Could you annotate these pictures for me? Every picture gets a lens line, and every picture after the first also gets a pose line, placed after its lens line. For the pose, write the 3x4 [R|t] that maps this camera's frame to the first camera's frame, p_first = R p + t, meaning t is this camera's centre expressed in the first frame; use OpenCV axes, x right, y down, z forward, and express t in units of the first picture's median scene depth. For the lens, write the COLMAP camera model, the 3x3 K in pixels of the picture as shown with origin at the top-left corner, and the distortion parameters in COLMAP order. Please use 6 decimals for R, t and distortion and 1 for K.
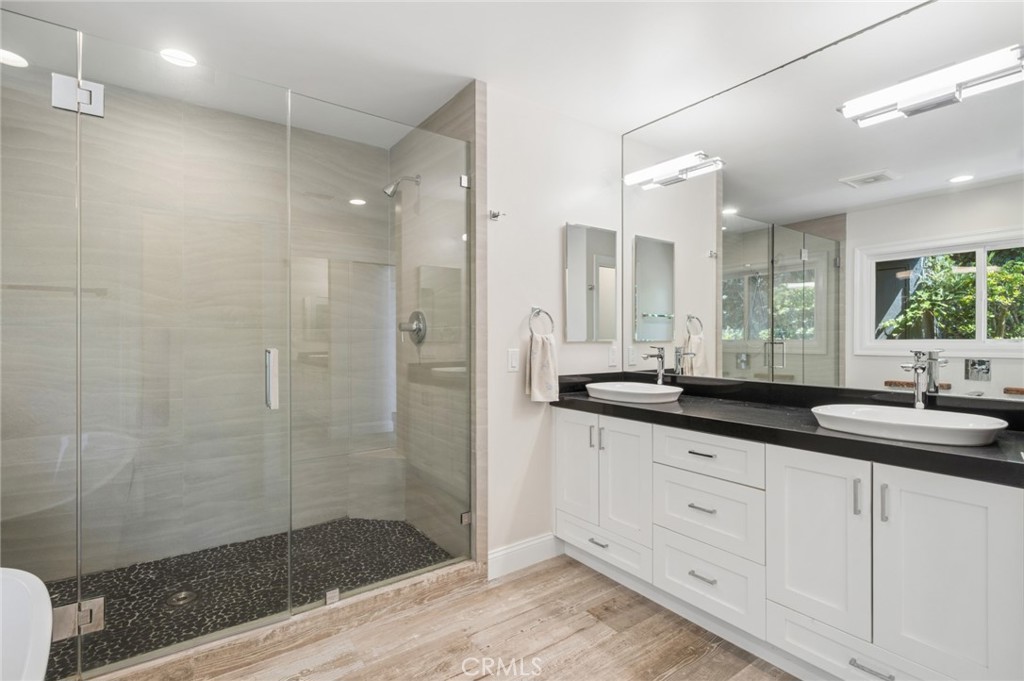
lens RADIAL K [[478.3, 0, 512.0], [0, 478.3, 340.7], [0, 0, 1]] dist [-0.002084, 0.000252]
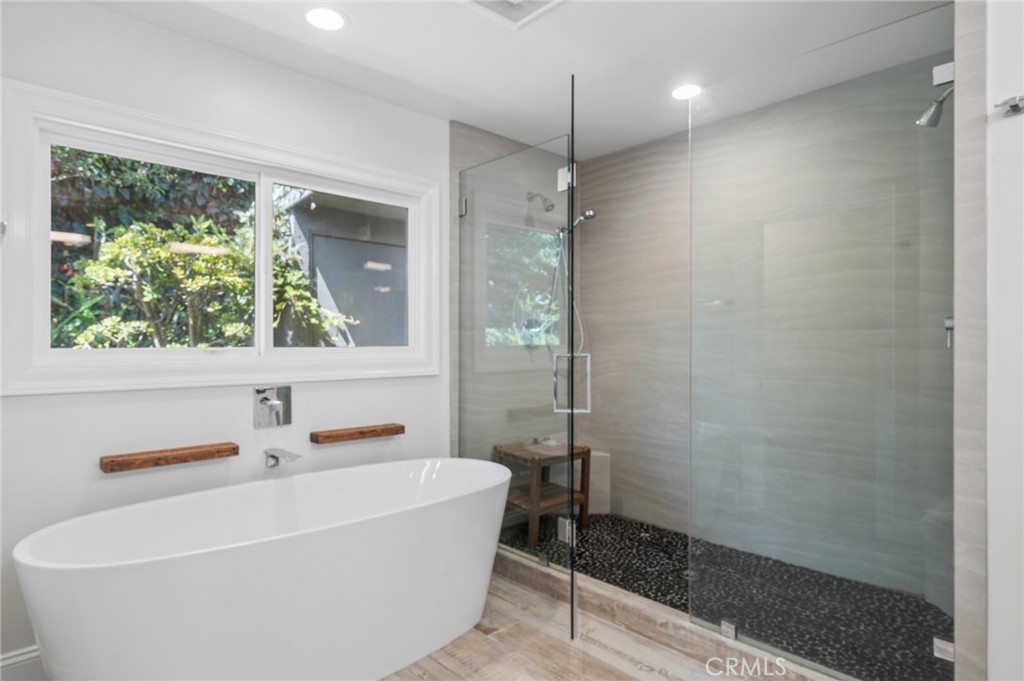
lens RADIAL K [[581.3, 0, 512.1], [0, 581.3, 342.3], [0, 0, 1]] dist [-0.002313, -0.000413]
pose [[0.110211, -0.001803, -0.993907, 0.600205], [-0.000157, 0.999998, -0.001831, -0.002665], [0.993908, 0.000358, 0.110211, 0.429942]]
